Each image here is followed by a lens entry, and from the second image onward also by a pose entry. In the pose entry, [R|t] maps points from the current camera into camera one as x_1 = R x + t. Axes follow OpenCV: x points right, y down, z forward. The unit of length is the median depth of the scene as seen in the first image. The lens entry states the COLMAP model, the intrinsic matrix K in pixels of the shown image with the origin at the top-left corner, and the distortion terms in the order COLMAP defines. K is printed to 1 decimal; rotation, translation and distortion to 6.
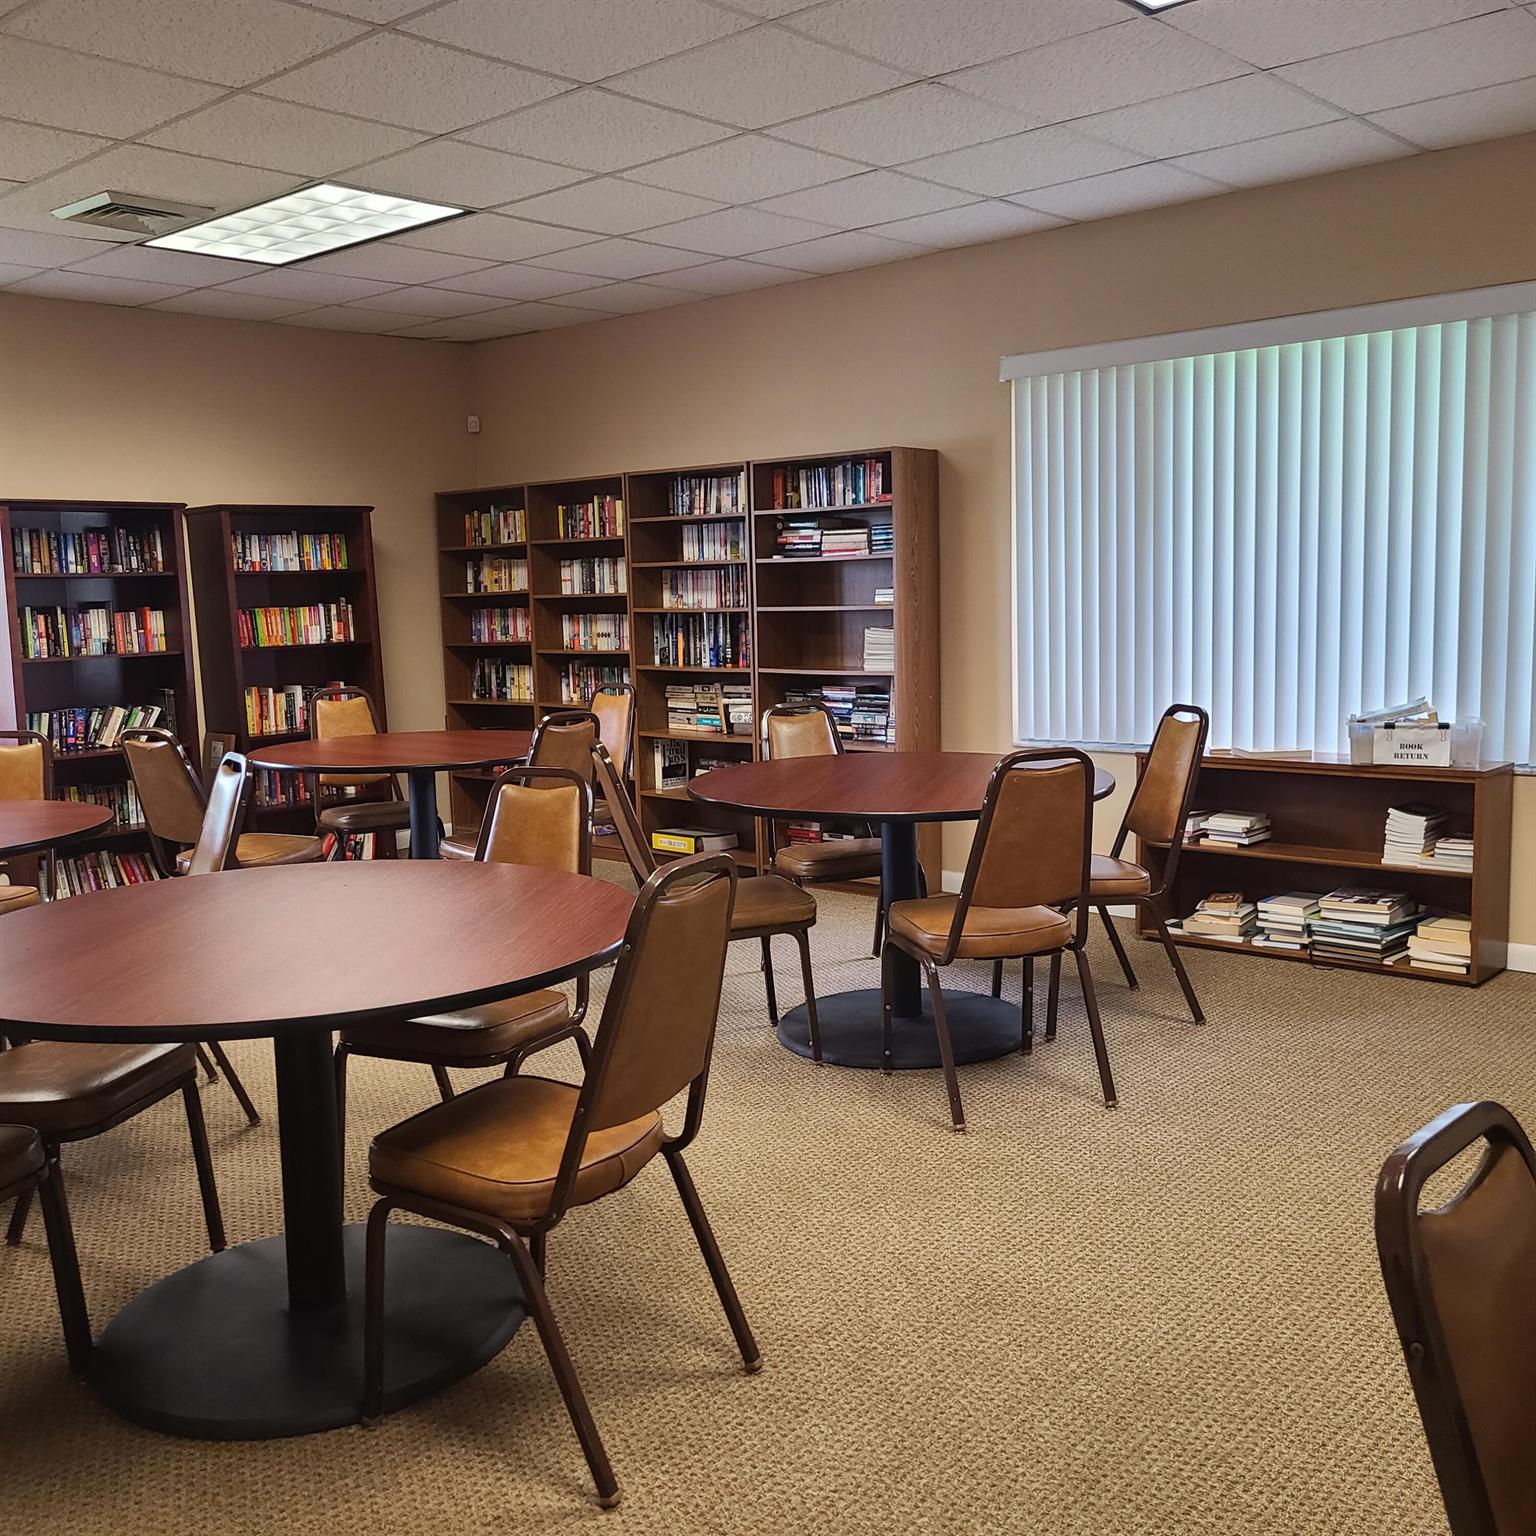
lens RADIAL K [[1539.5, 0, 761.8], [0, 1539.5, 790.1], [0, 0, 1]] dist [0.055103, -0.029051]
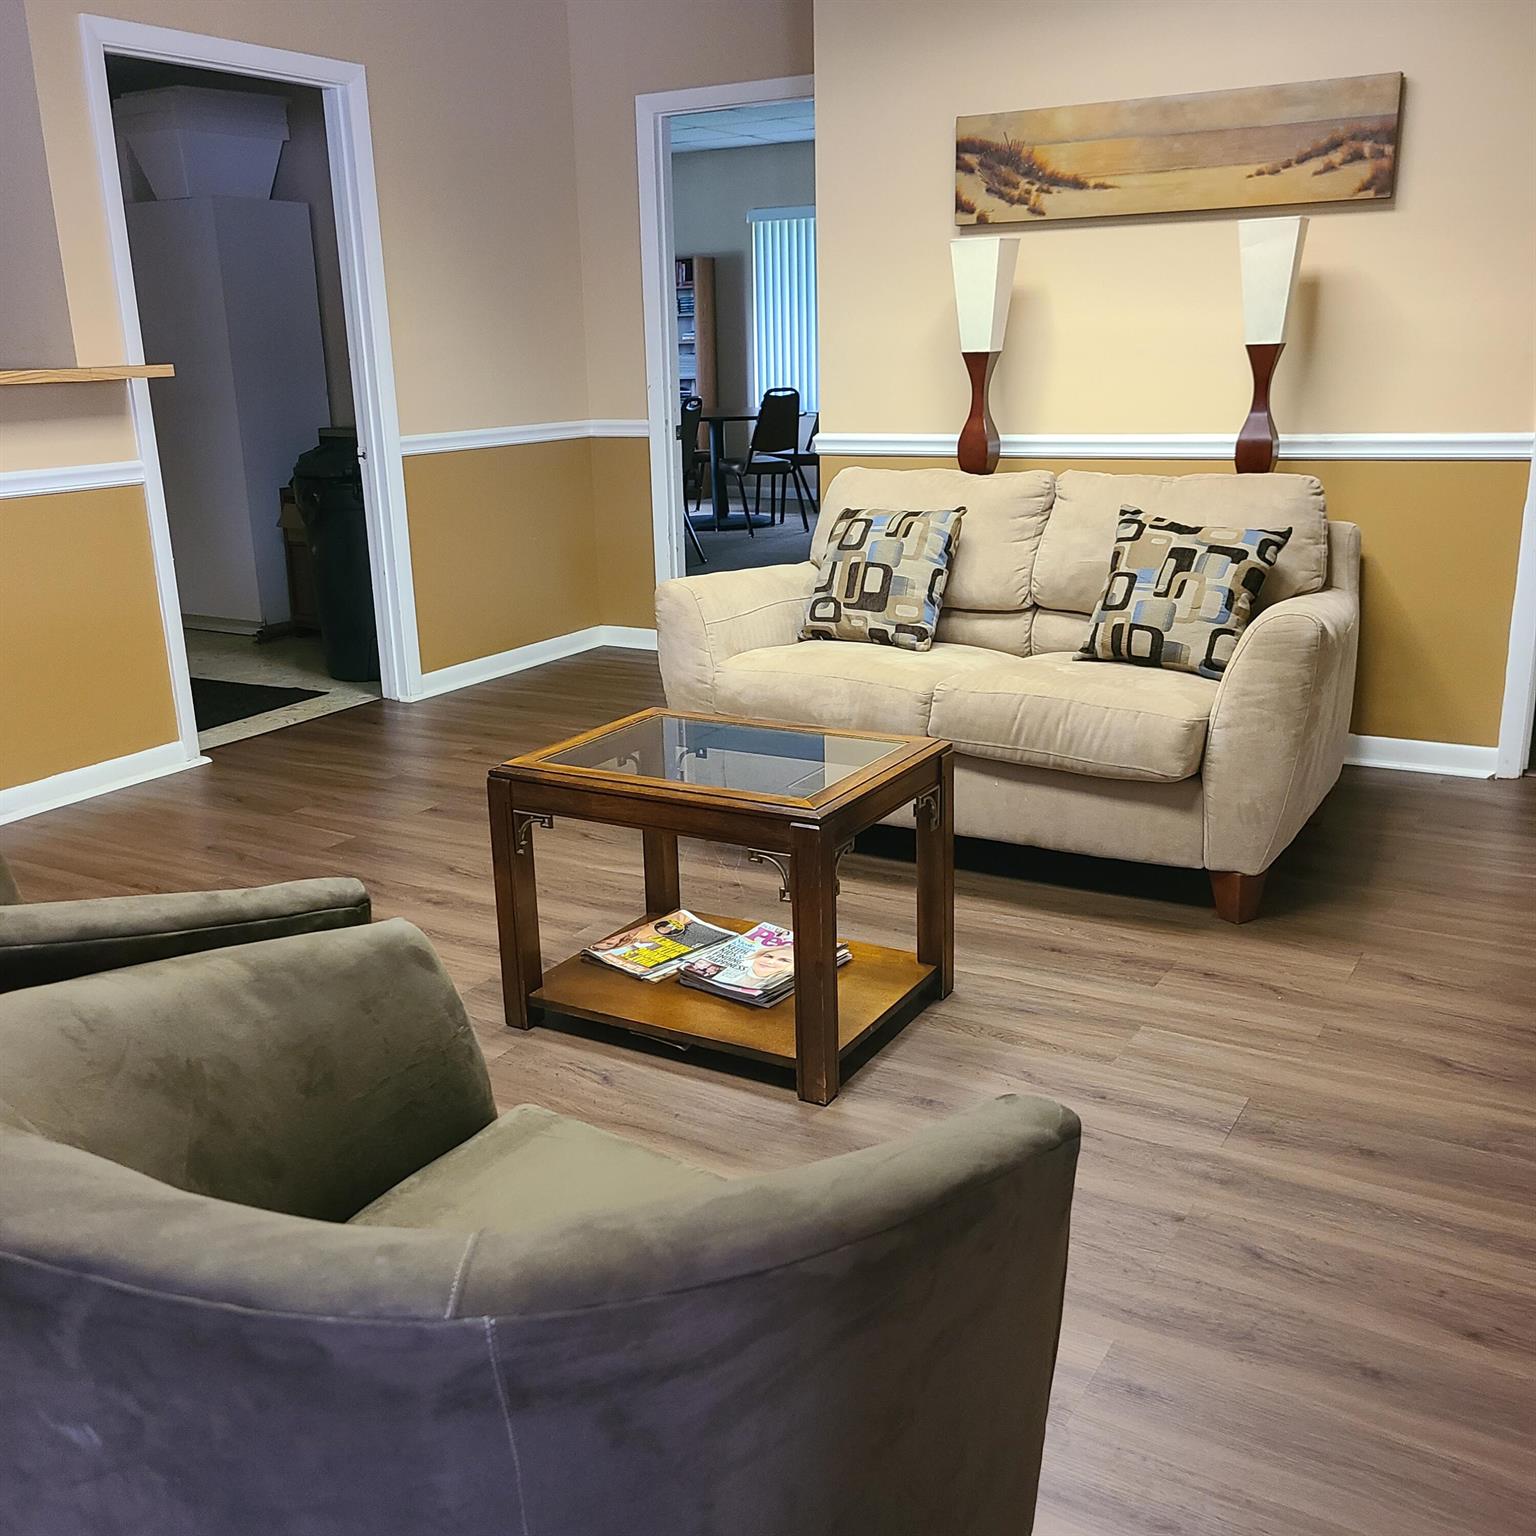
lens RADIAL K [[1539.5, 0, 761.8], [0, 1539.5, 790.1], [0, 0, 1]] dist [0.055103, -0.029051]
pose [[0.981320, -0.039792, 0.188221, -0.324534], [0.011184, 0.988520, 0.150678, 0.213795], [-0.192056, -0.145758, 0.970499, -1.442909]]
